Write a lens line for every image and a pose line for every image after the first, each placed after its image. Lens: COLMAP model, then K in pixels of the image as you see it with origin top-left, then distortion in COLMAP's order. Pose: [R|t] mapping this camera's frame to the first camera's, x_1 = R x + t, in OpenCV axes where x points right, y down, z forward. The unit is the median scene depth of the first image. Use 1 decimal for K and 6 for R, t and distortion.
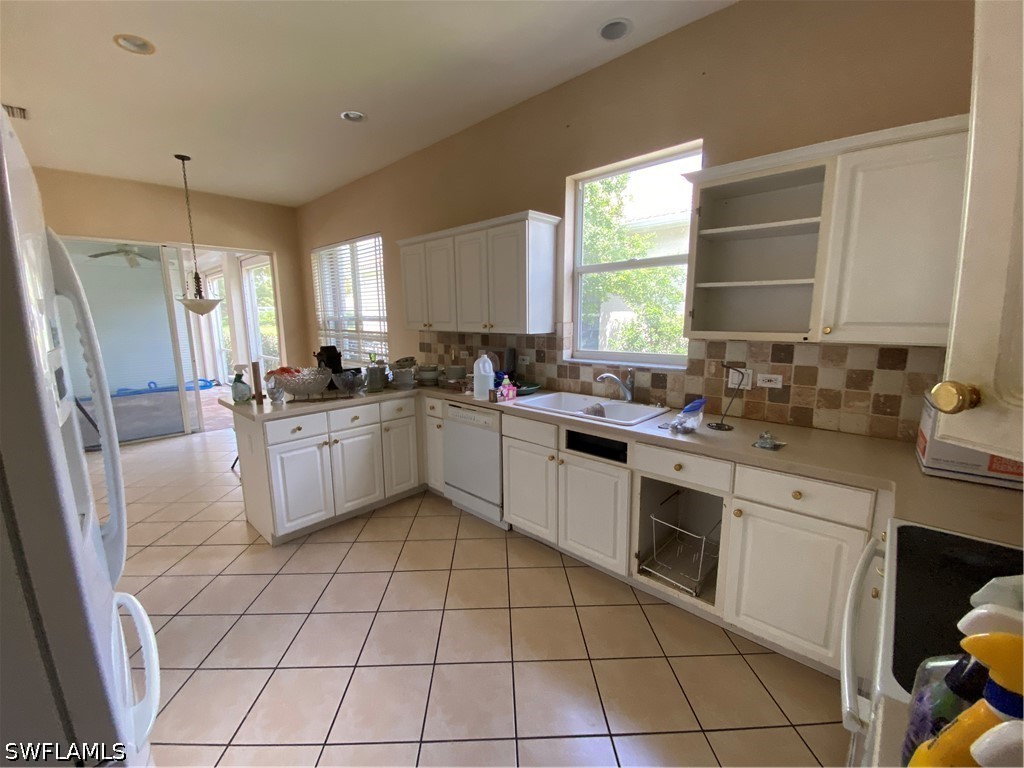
lens RADIAL K [[412.6, 0, 512.0], [0, 412.6, 384.0], [0, 0, 1]] dist [-0.022394, -0.000299]
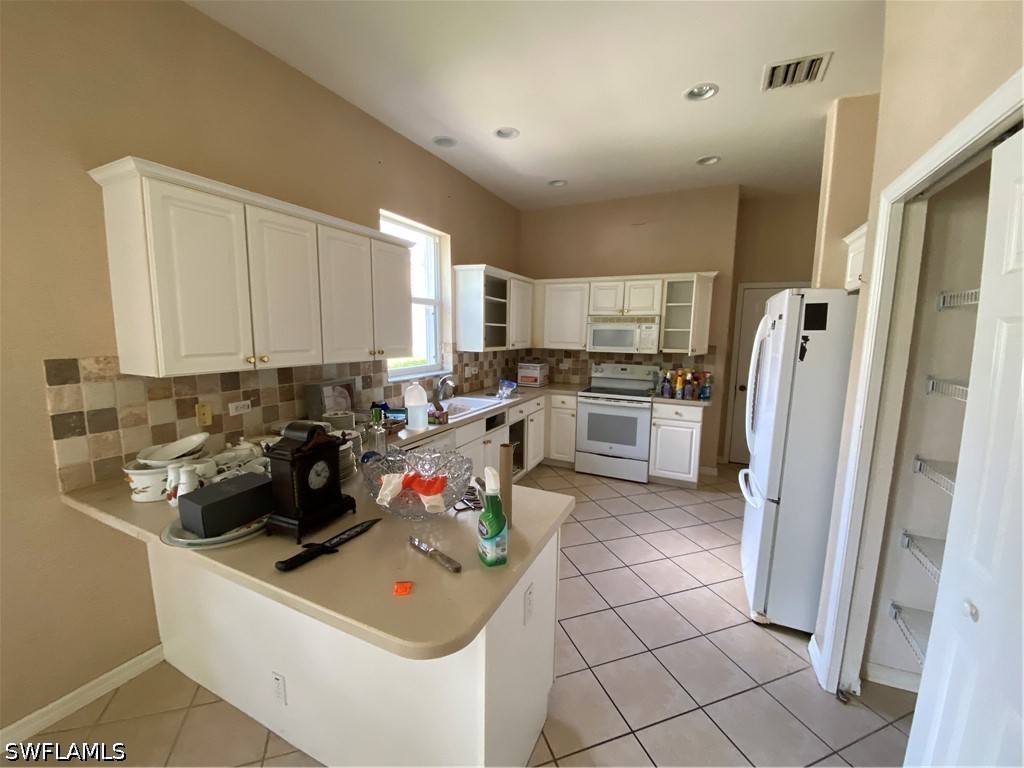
lens RADIAL K [[412.6, 0, 512.0], [0, 412.6, 384.0], [0, 0, 1]] dist [-0.022394, -0.000299]
pose [[-0.303292, -0.118008, 0.945562, -1.043370], [0.140418, 0.975934, 0.166838, -0.197235], [-0.942495, 0.183375, -0.279423, 1.083086]]
